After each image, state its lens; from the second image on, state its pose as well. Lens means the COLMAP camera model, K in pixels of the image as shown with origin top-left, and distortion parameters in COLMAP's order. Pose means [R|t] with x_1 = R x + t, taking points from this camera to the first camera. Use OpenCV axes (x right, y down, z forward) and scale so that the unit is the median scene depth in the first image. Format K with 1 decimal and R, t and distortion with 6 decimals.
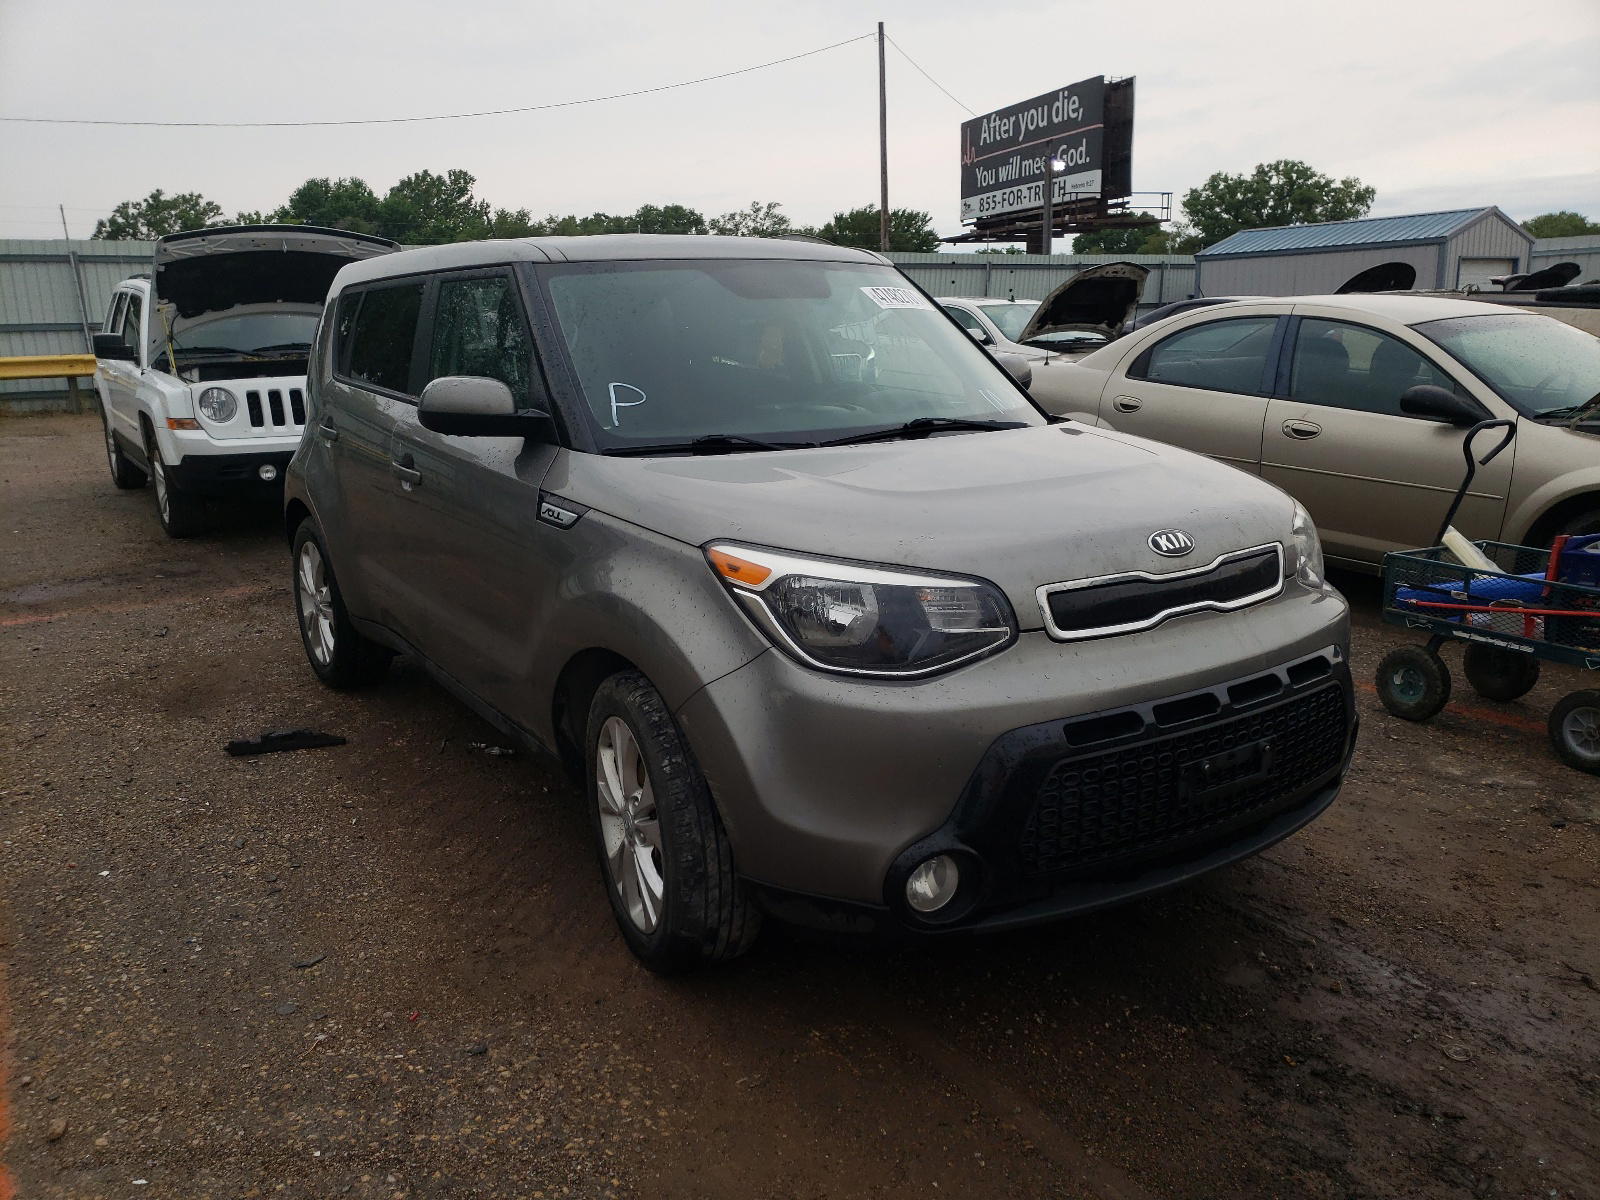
lens RADIAL K [[1457.1, 0, 800.0], [0, 1457.1, 600.0], [0, 0, 1]] dist [0.021366, 0.016090]
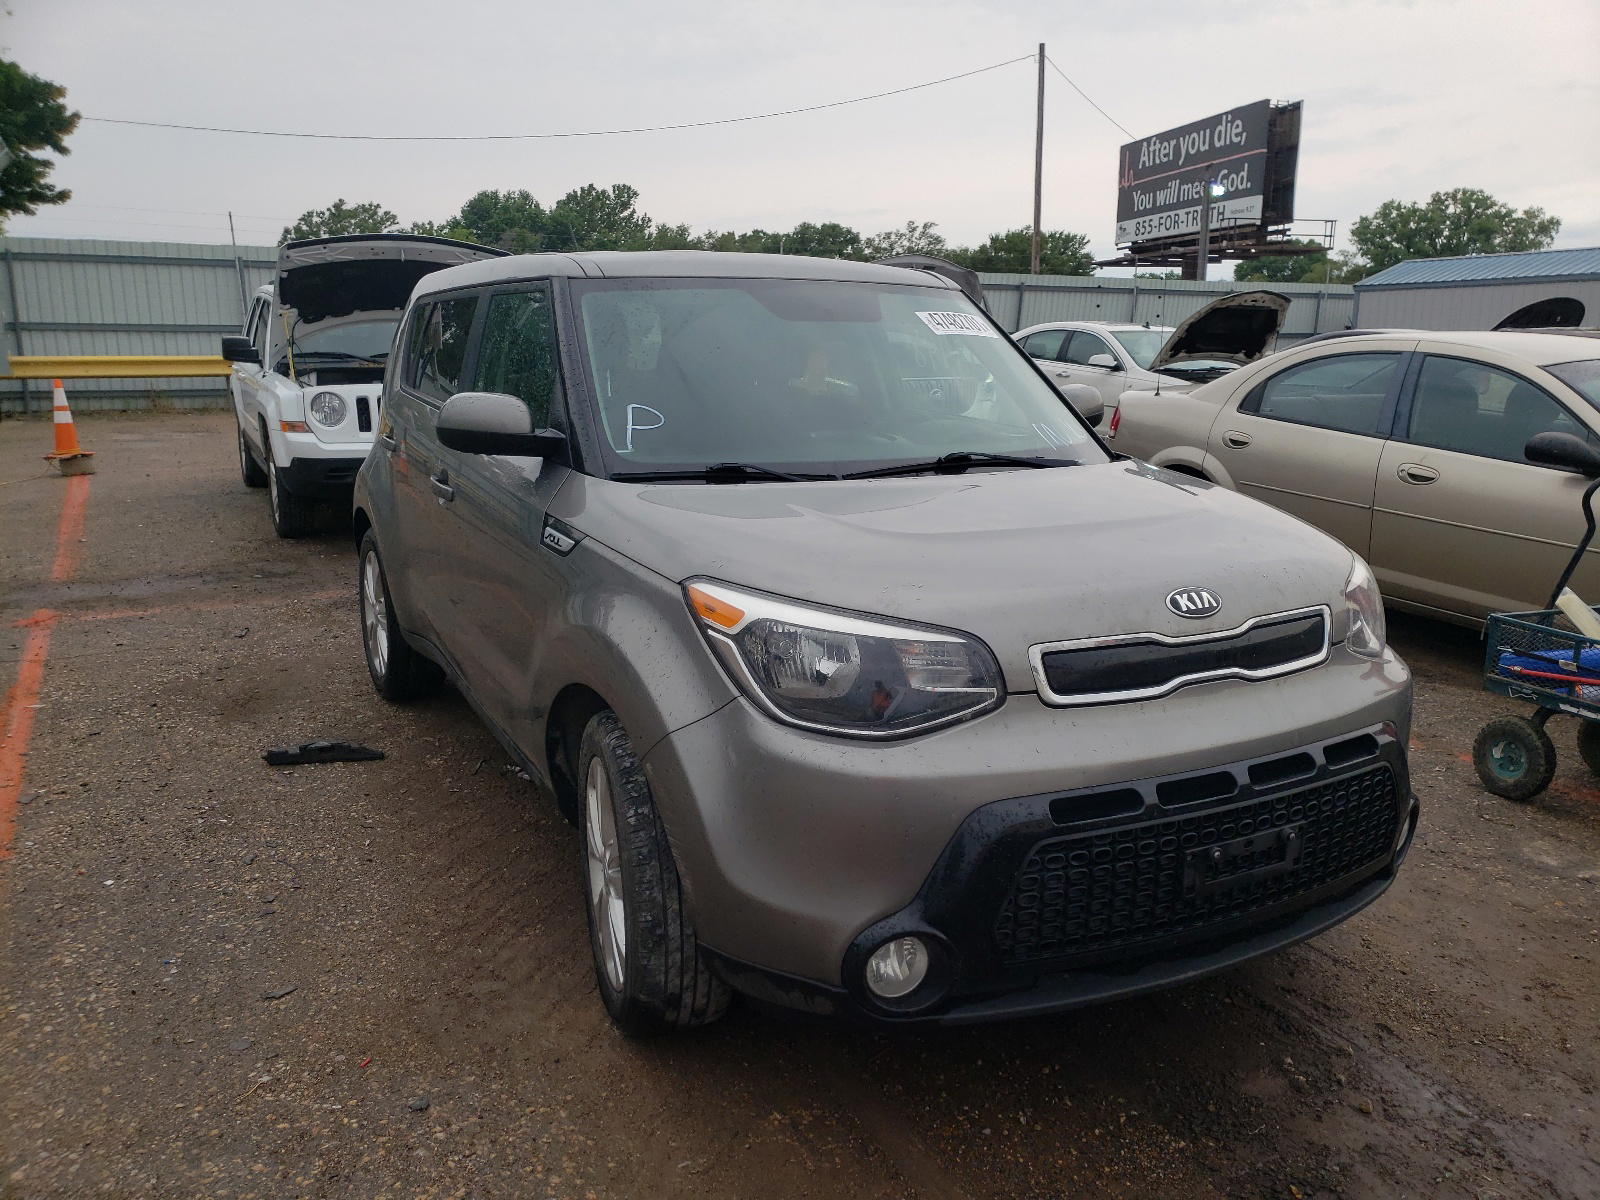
lens RADIAL K [[1457.1, 0, 800.0], [0, 1457.1, 600.0], [0, 0, 1]] dist [0.021366, 0.016090]
pose [[0.994480, 0.045027, -0.094775, 0.081772], [-0.046163, 0.998886, -0.009827, -0.017237], [0.094227, 0.014148, 0.995450, 0.063349]]
